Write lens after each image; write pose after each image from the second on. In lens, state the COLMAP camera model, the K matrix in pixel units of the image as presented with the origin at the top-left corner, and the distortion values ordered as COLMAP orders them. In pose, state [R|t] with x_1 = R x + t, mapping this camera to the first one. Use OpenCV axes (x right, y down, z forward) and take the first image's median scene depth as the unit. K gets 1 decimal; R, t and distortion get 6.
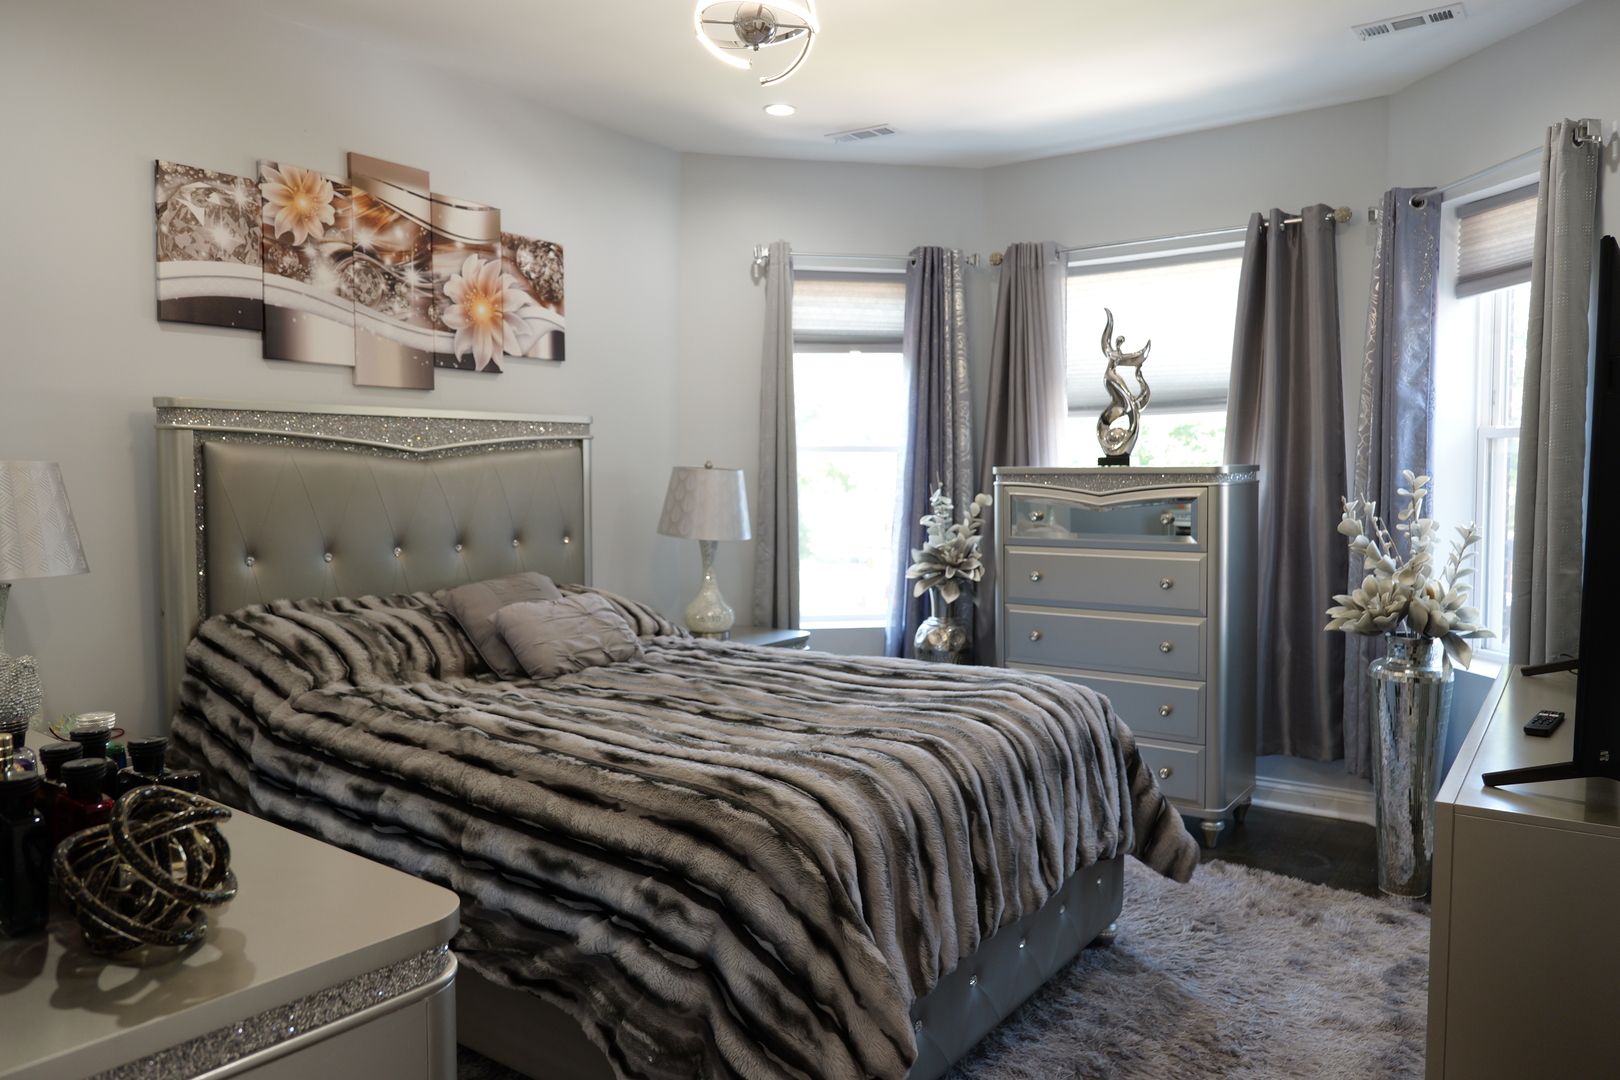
lens RADIAL K [[1138.2, 0, 809.8], [0, 1138.2, 533.8], [0, 0, 1]] dist [-0.011104, -0.002504]
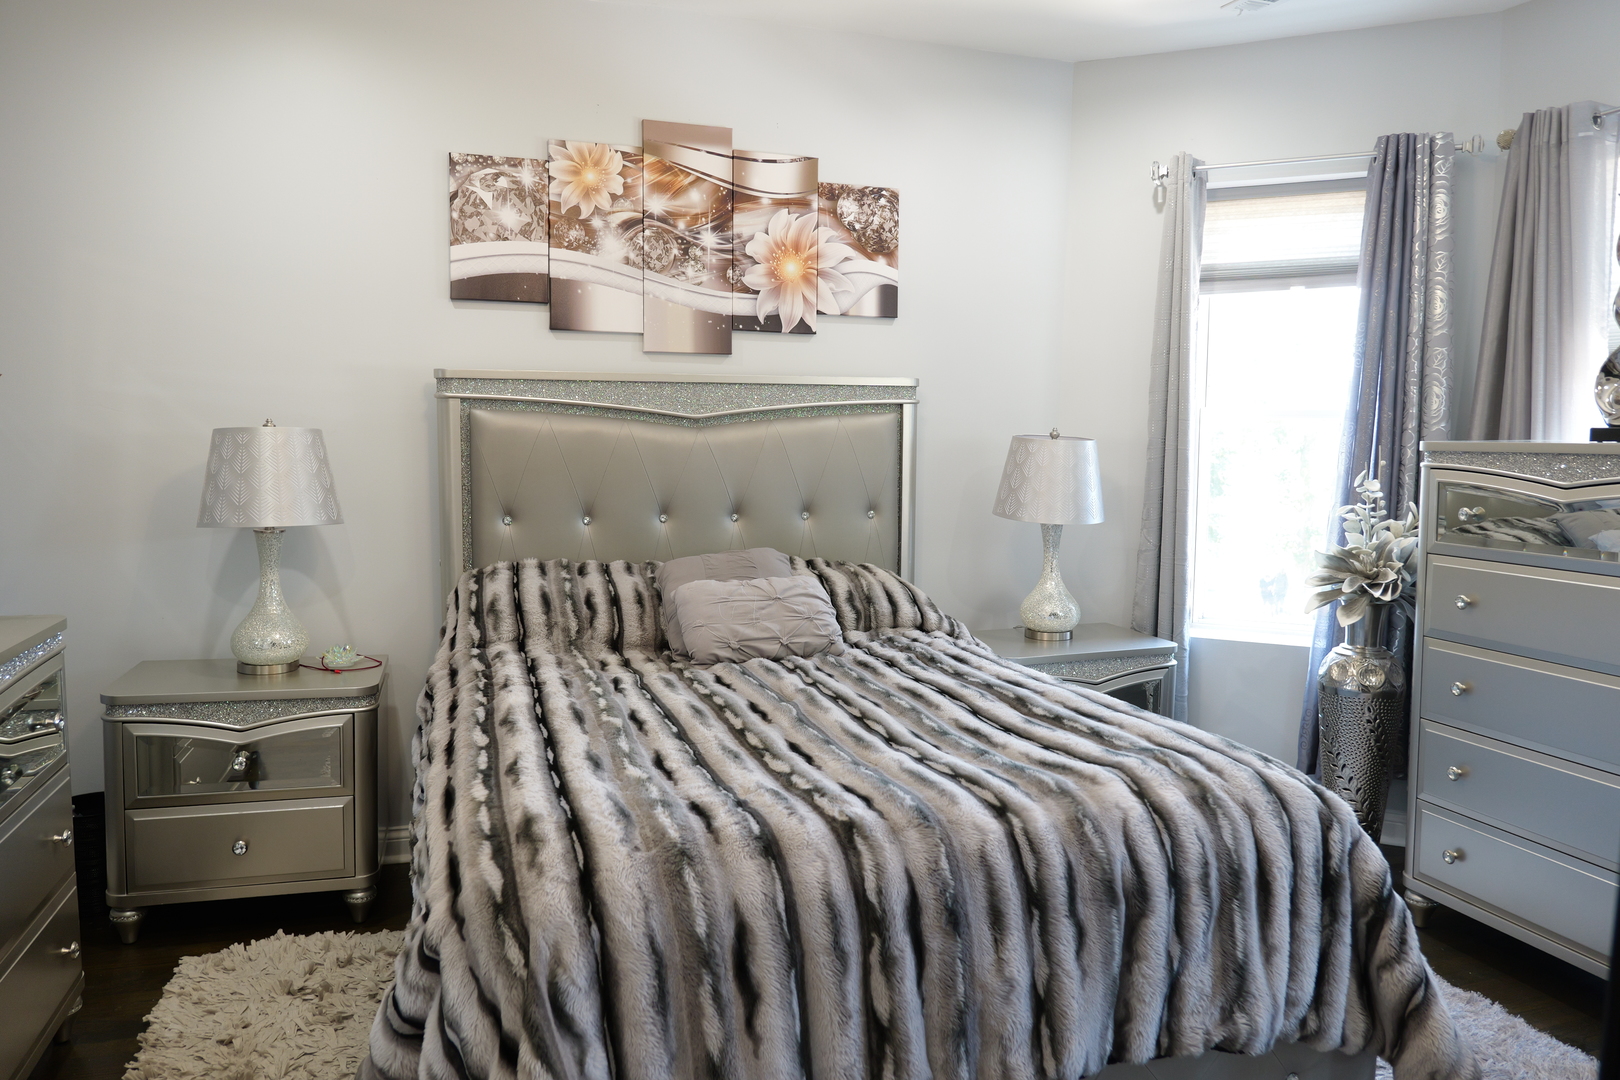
lens RADIAL K [[1138.2, 0, 820.0], [0, 1138.2, 535.2], [0, 0, 1]] dist [-0.011104, -0.002504]
pose [[0.811610, 0.061494, -0.580955, 0.277750], [-0.041681, 0.998006, 0.047409, -0.018950], [0.582711, -0.014263, 0.812554, 0.223666]]
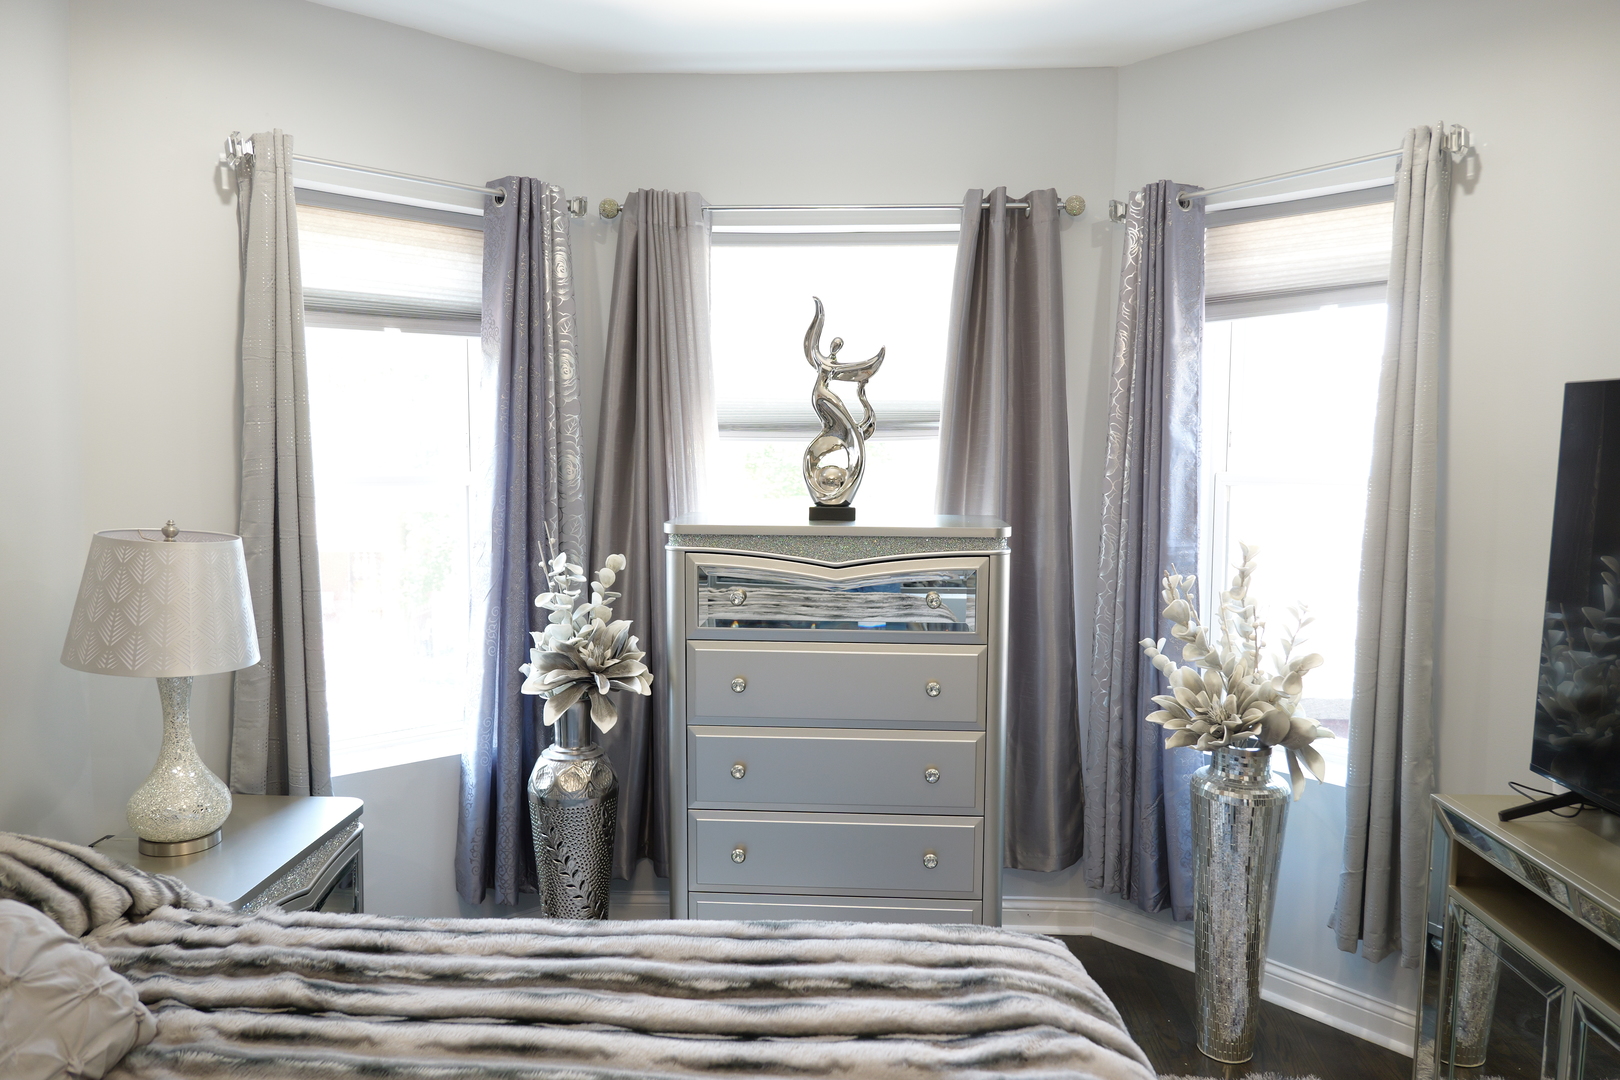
lens RADIAL K [[1138.2, 0, 815.0], [0, 1138.2, 540.6], [0, 0, 1]] dist [-0.011104, -0.002504]
pose [[0.839350, -0.034565, 0.542491, -0.130983], [0.017842, 0.999190, 0.036059, -0.073038], [-0.543299, -0.020587, 0.839287, 0.404937]]
